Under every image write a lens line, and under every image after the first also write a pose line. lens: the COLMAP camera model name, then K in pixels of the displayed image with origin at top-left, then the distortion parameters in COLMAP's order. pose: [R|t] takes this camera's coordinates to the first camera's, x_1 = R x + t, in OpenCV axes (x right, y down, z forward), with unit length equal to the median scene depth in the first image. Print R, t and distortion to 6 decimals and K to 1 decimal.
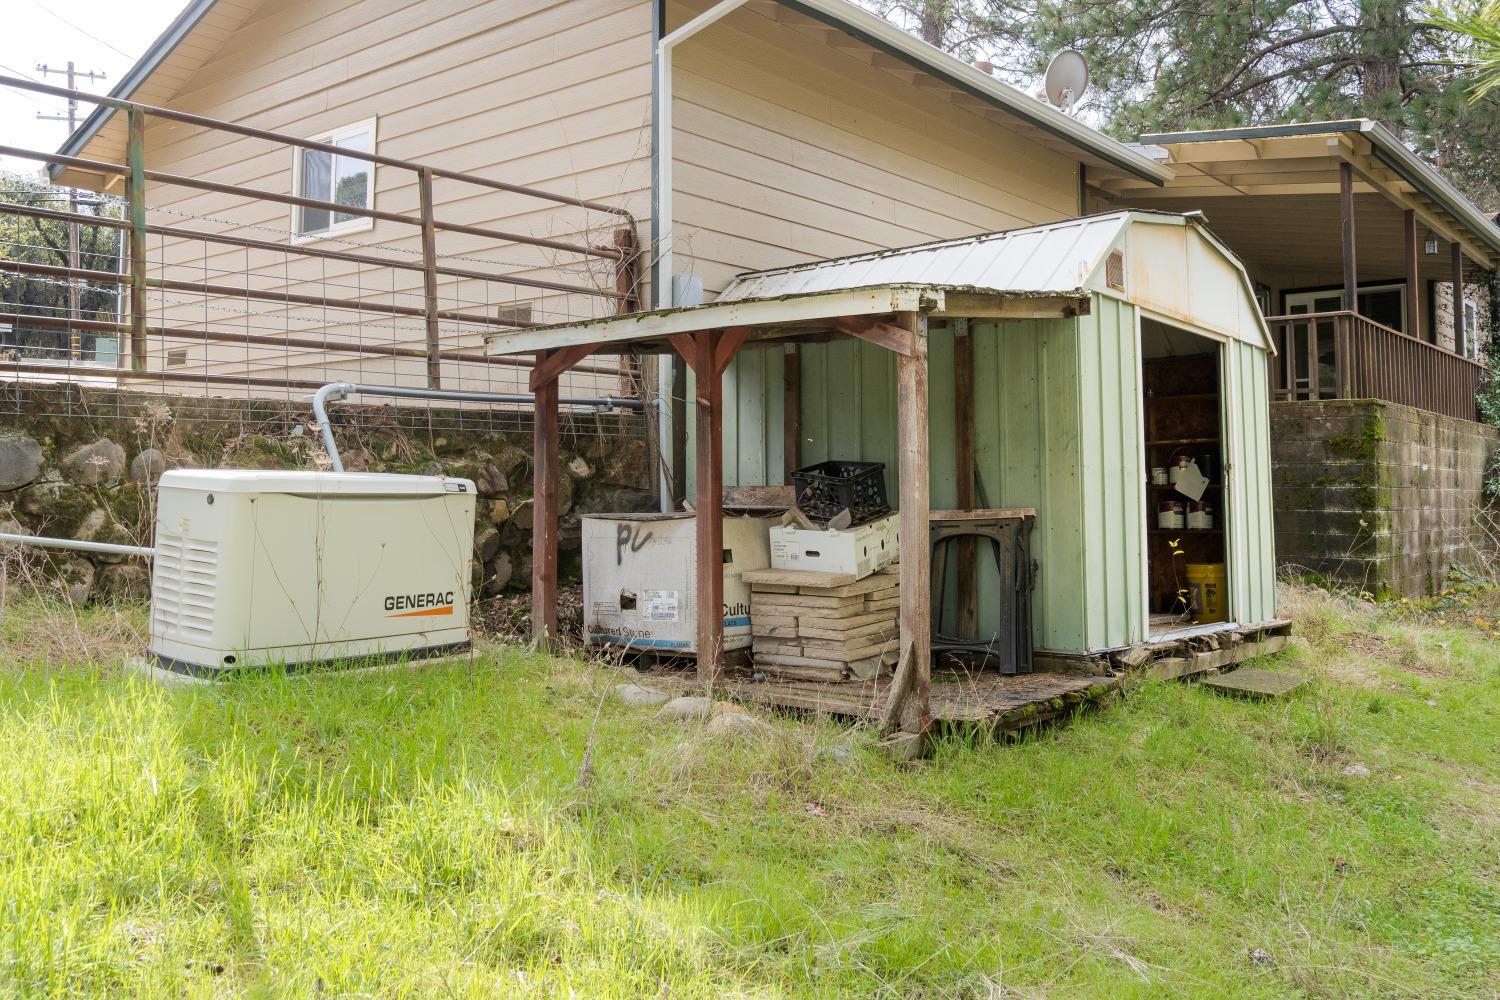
lens RADIAL K [[1266.4, 0, 750.0], [0, 1266.4, 500.0], [0, 0, 1]] dist [-0.027160, -0.003032]
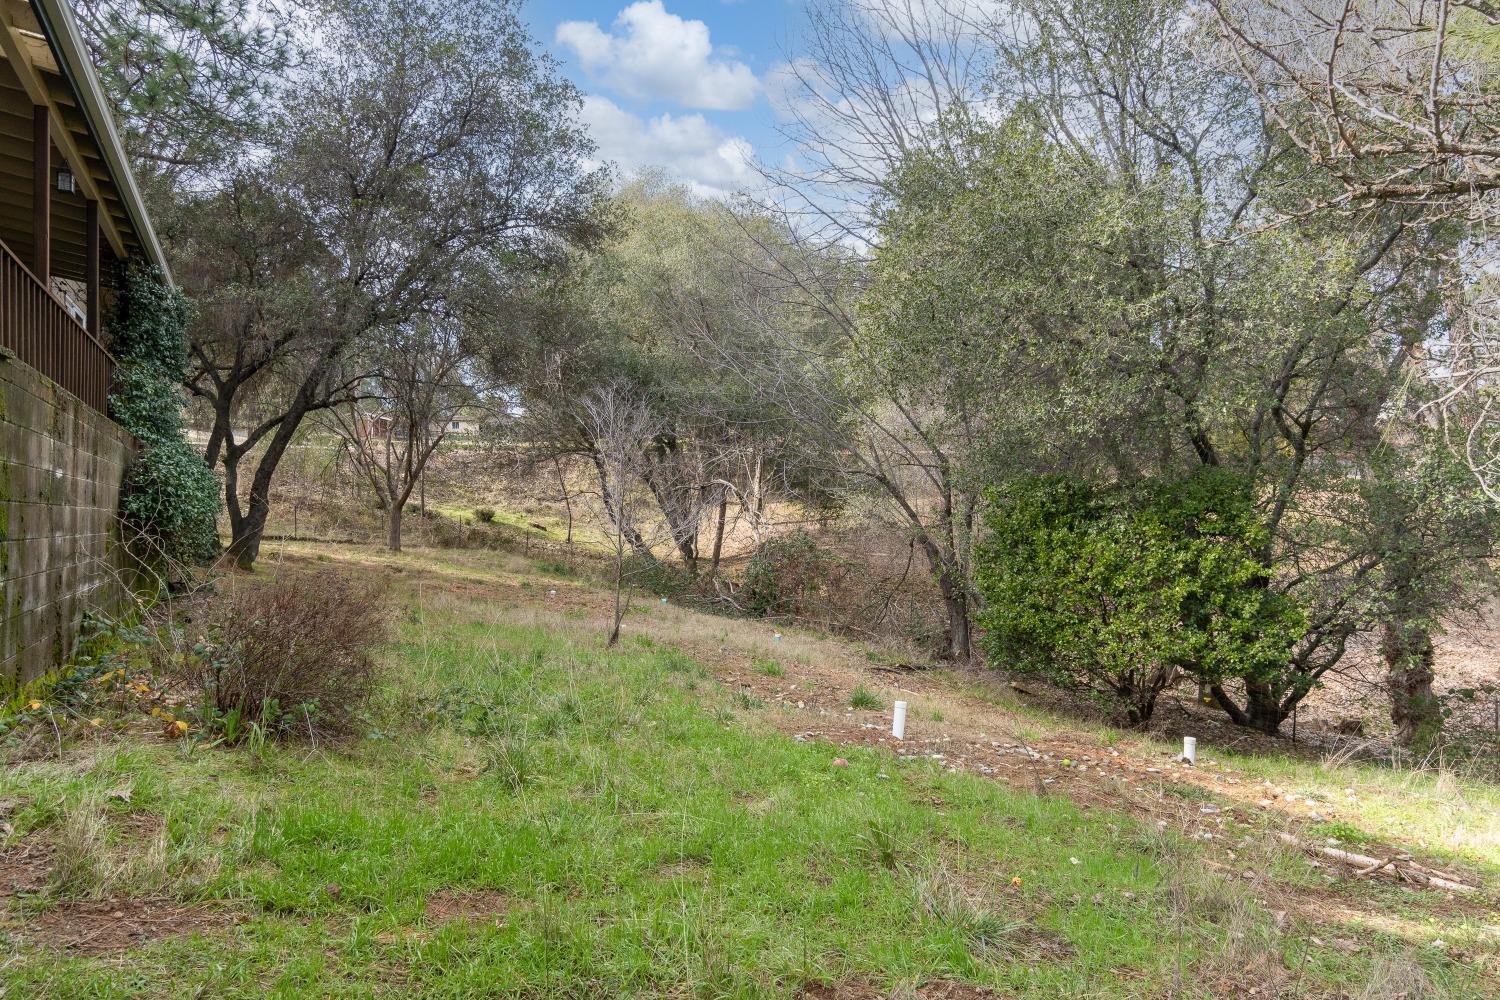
lens RADIAL K [[1000.0, 0, 744.4], [0, 1000.0, 451.6], [0, 0, 1]] dist [0.017597, -0.002262]
pose [[0.426043, 0.052274, 0.903191, 0.200920], [0.010443, 0.997979, -0.062686, -0.000151], [-0.904642, 0.036139, 0.424636, 0.427085]]
